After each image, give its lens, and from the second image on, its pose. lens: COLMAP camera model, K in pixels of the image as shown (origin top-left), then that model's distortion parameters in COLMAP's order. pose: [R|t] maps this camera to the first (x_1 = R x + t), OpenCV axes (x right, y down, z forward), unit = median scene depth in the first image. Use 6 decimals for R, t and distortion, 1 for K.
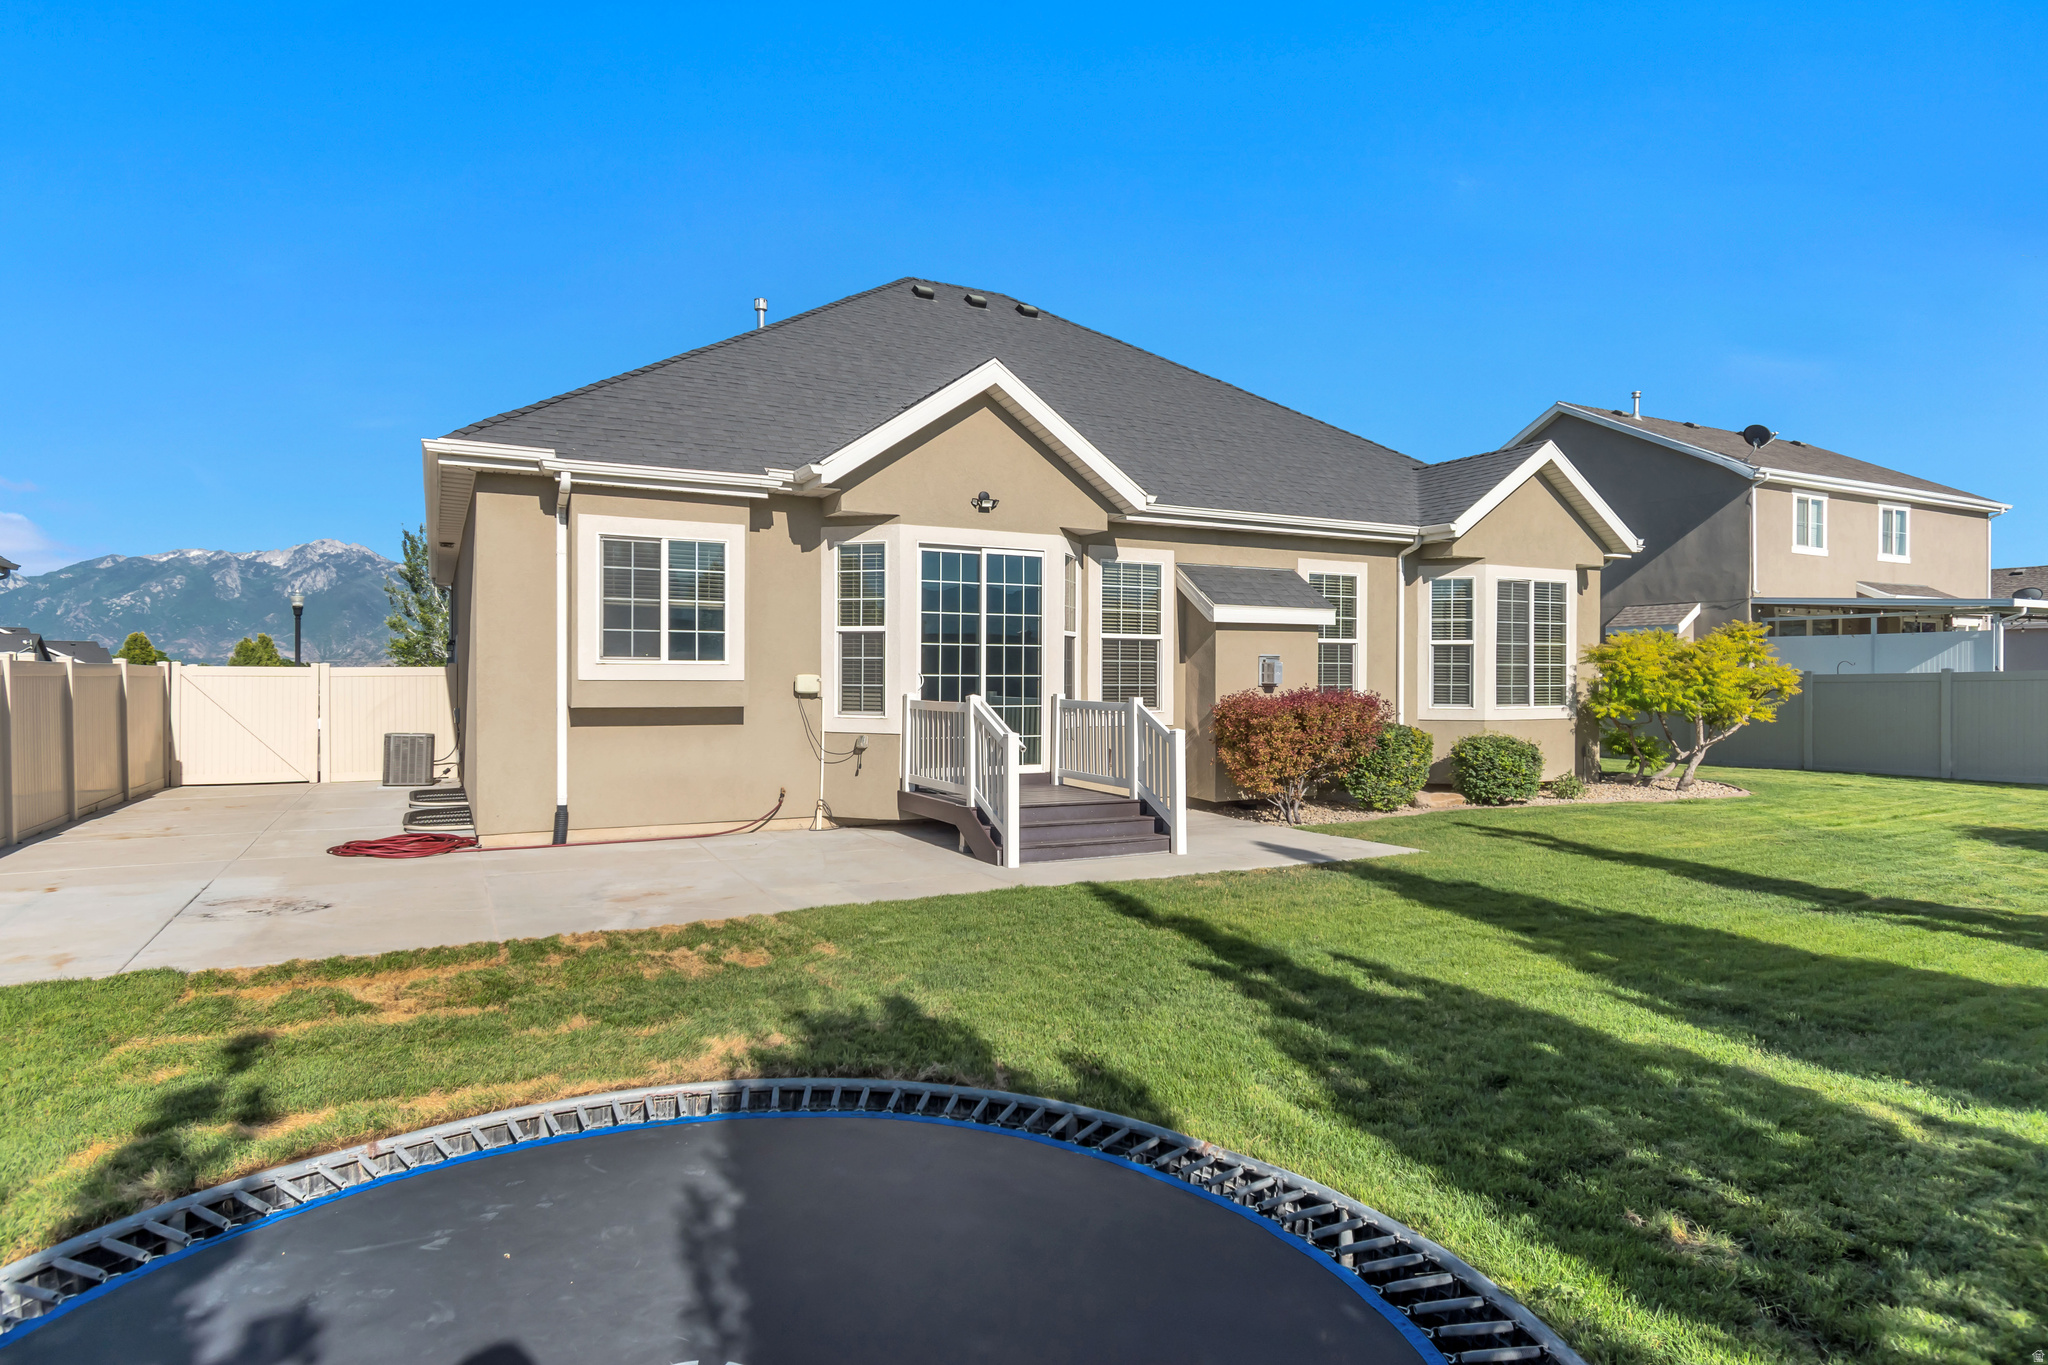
lens RADIAL K [[1128.1, 0, 1029.4], [0, 1128.1, 683.4], [0, 0, 1]] dist [0.000226, -0.000178]
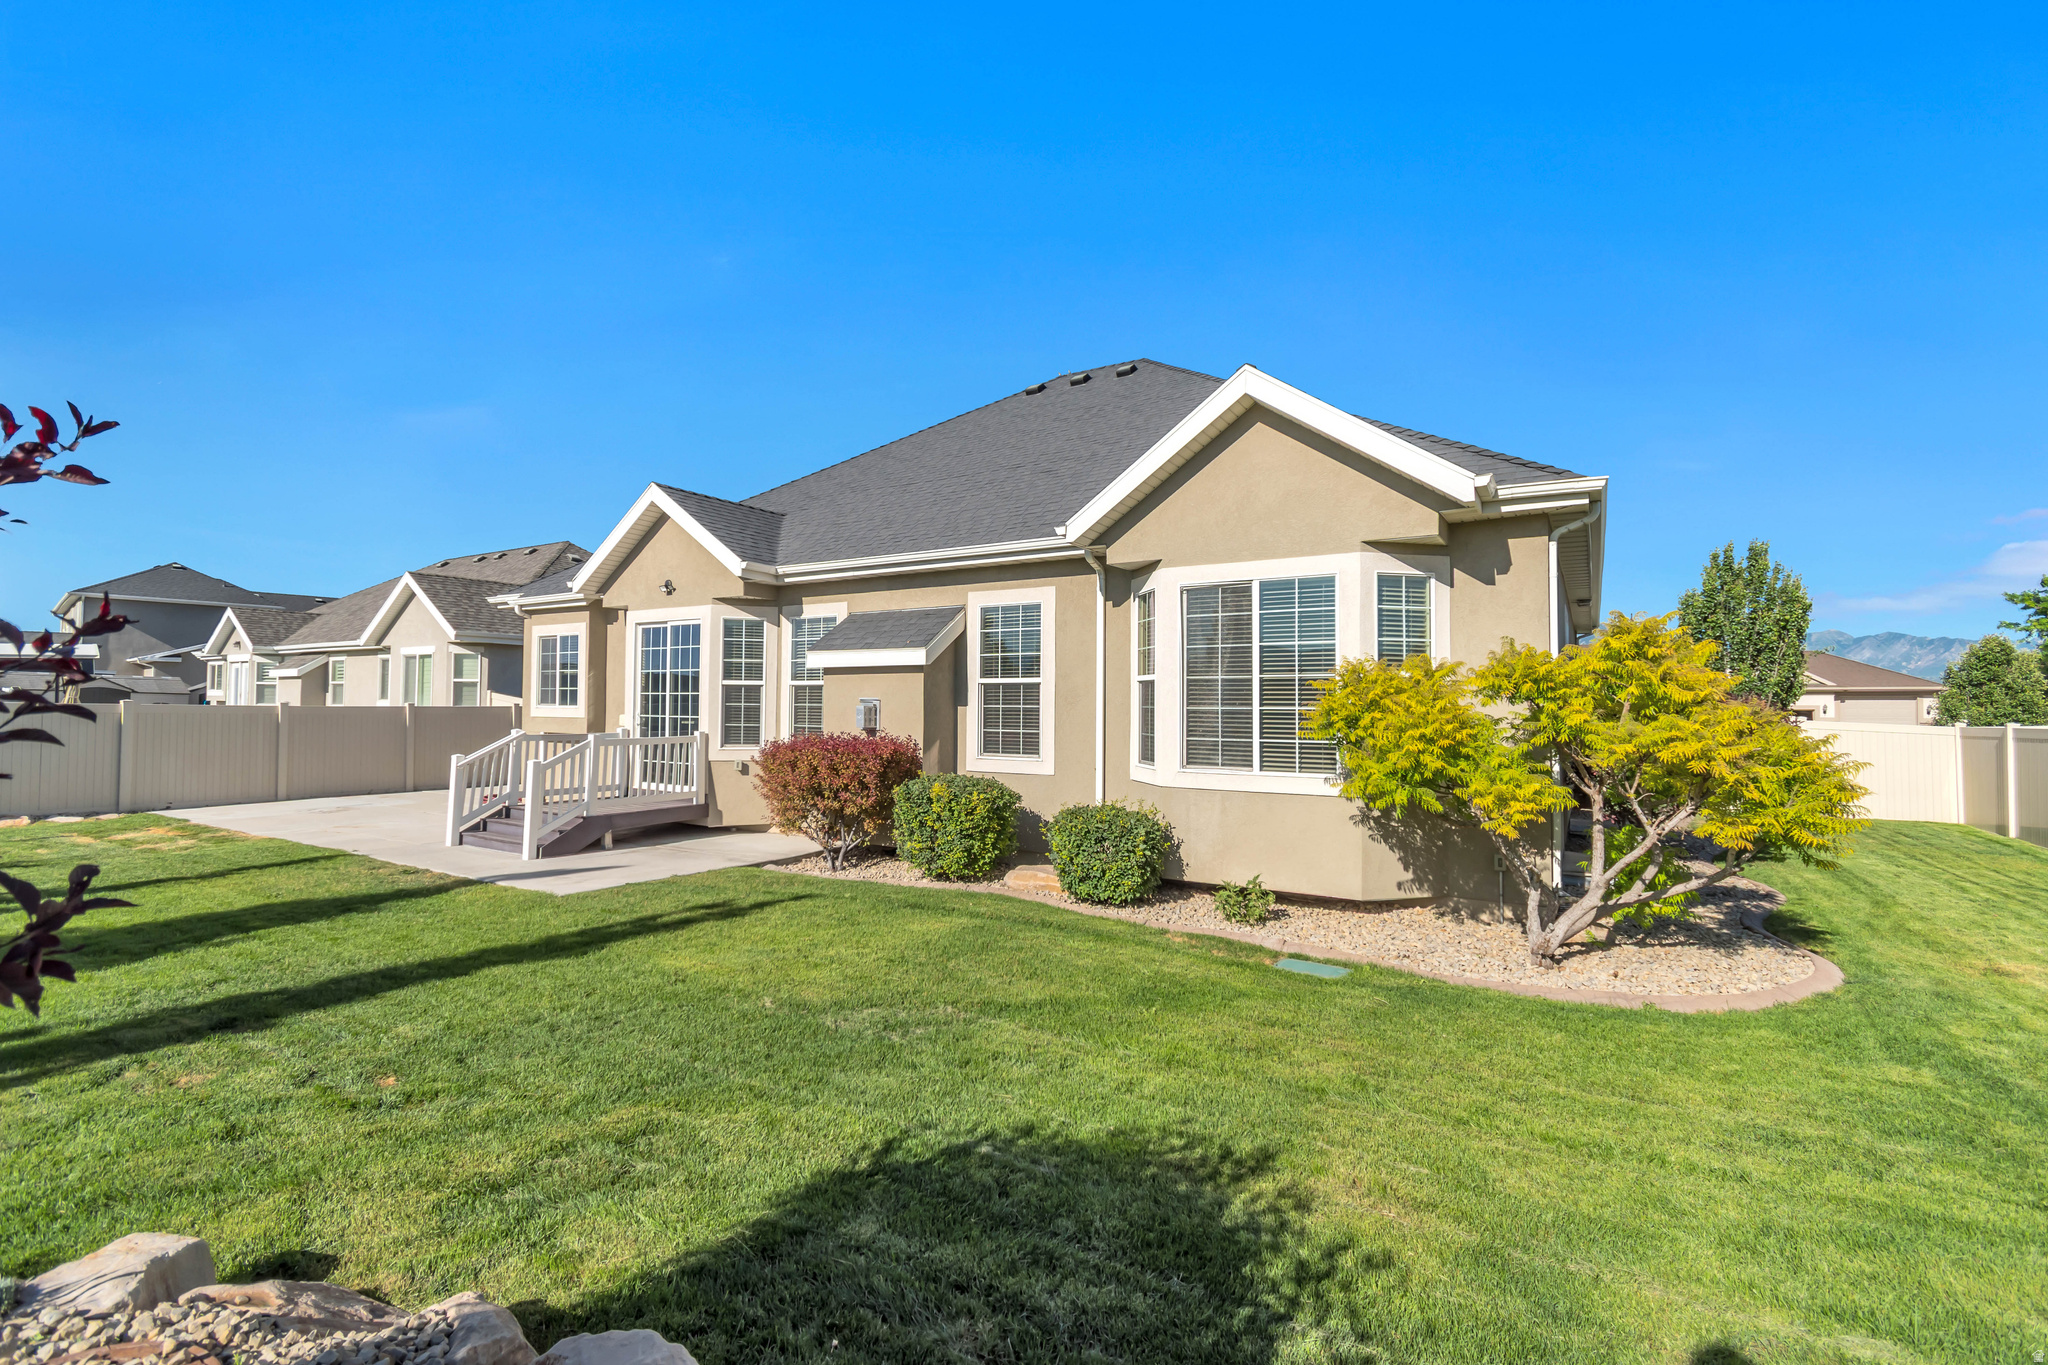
lens RADIAL K [[894.1, 0, 1040.5], [0, 894.1, 688.9], [0, 0, 1]] dist [0.005166, 0.000913]
pose [[0.515185, -0.019525, -0.856857, 0.969364], [-0.015450, 0.999366, -0.032062, -0.010485], [0.856940, 0.029756, 0.514557, 0.733355]]
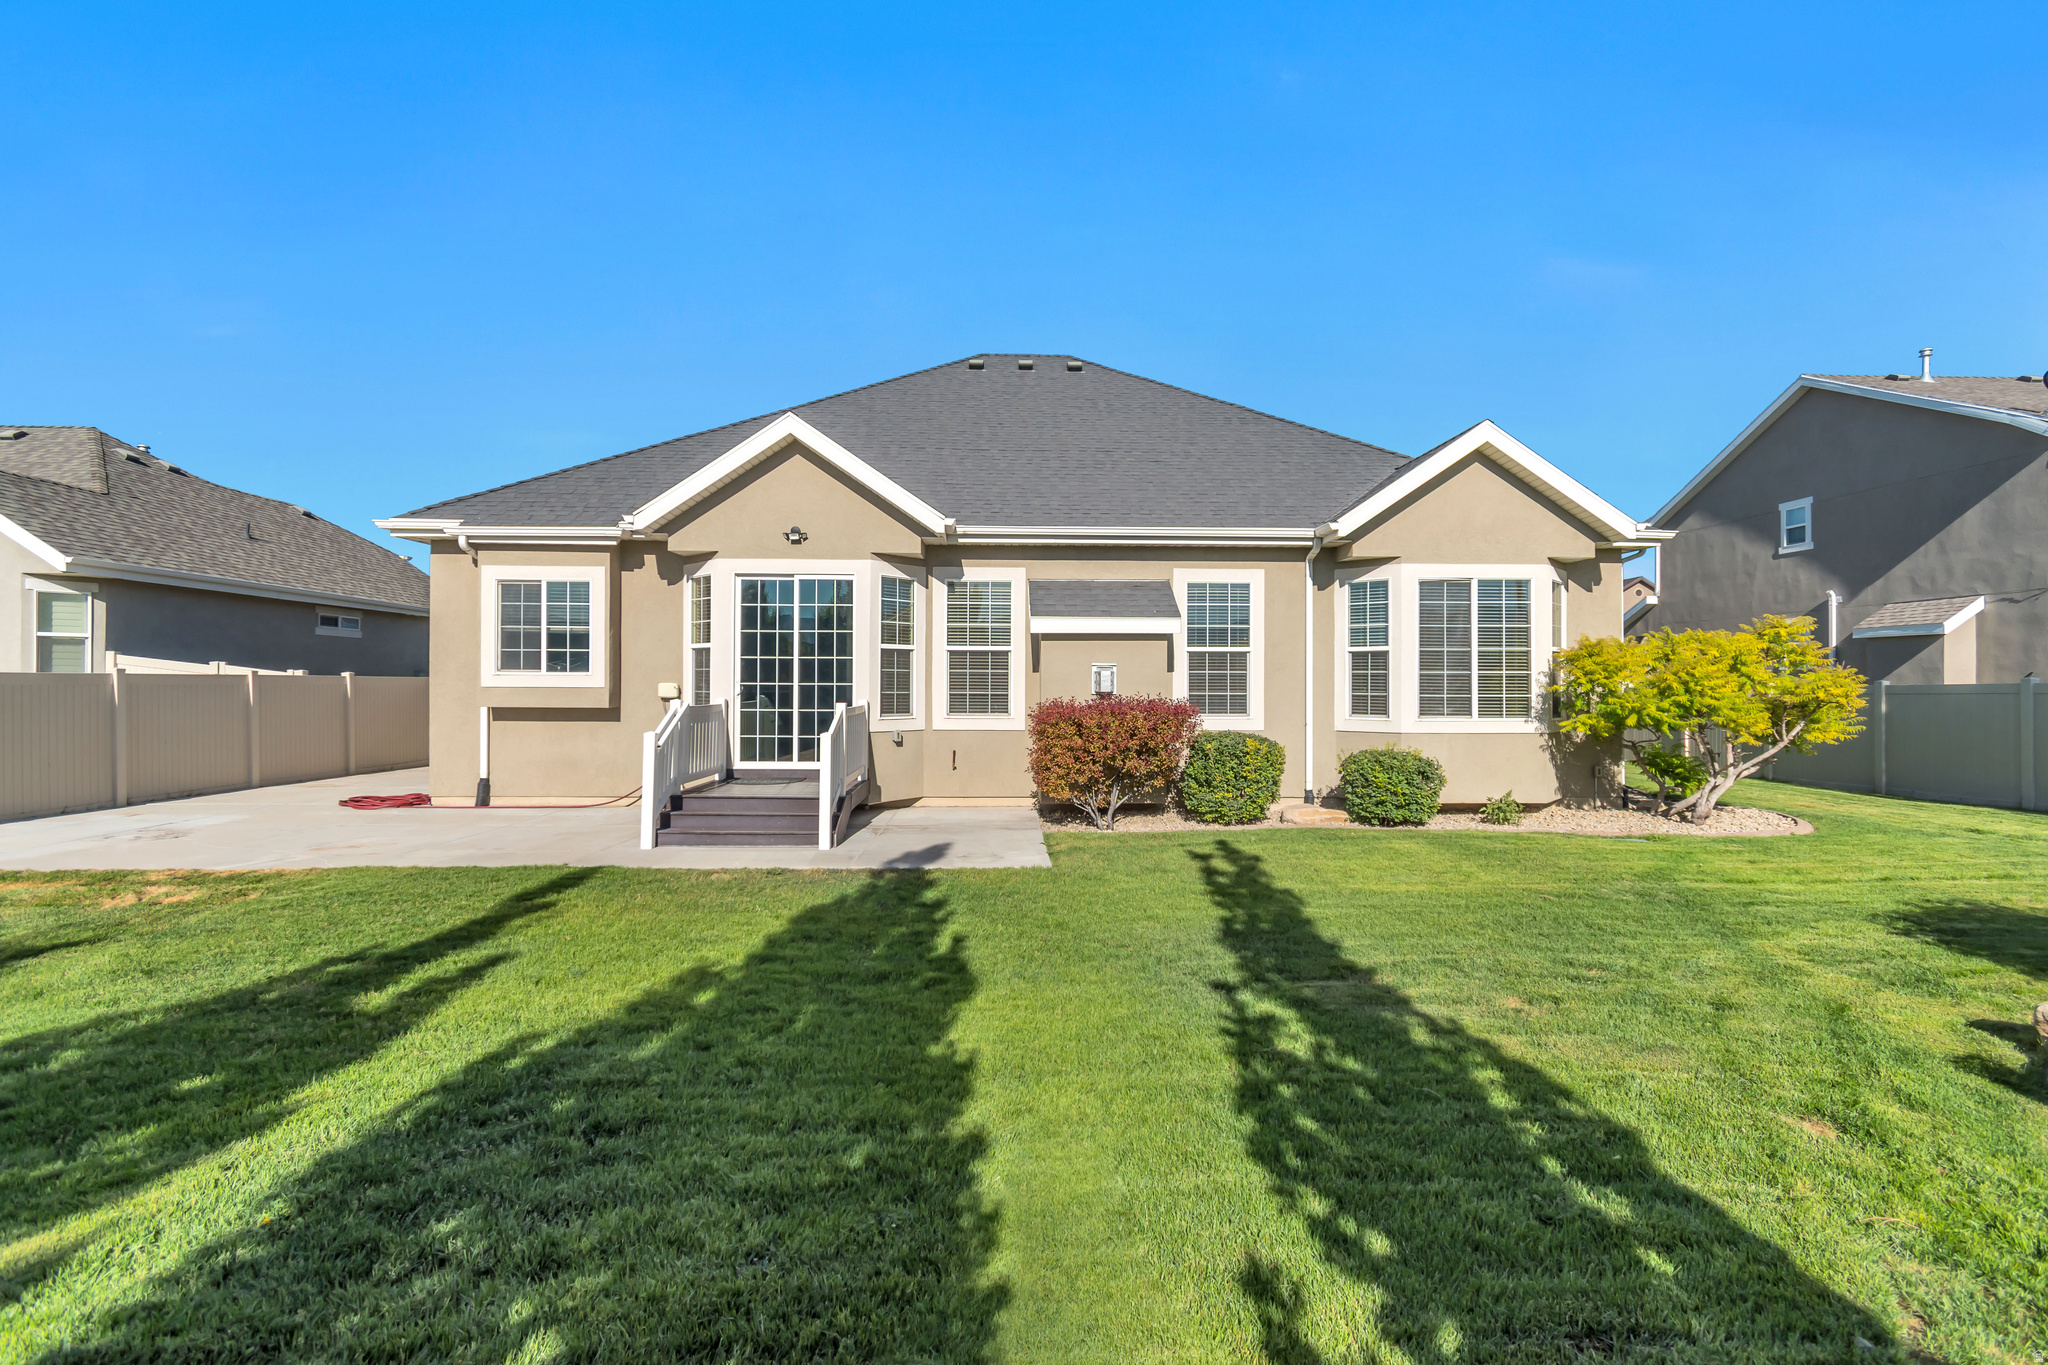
lens RADIAL K [[894.1, 0, 1035.4], [0, 894.1, 686.3], [0, 0, 1]] dist [0.005166, 0.000913]
pose [[0.900259, -0.000320, -0.435355, 0.516977], [-0.003325, 0.999966, -0.007611, 0.001725], [0.435342, 0.008299, 0.900227, 0.240683]]
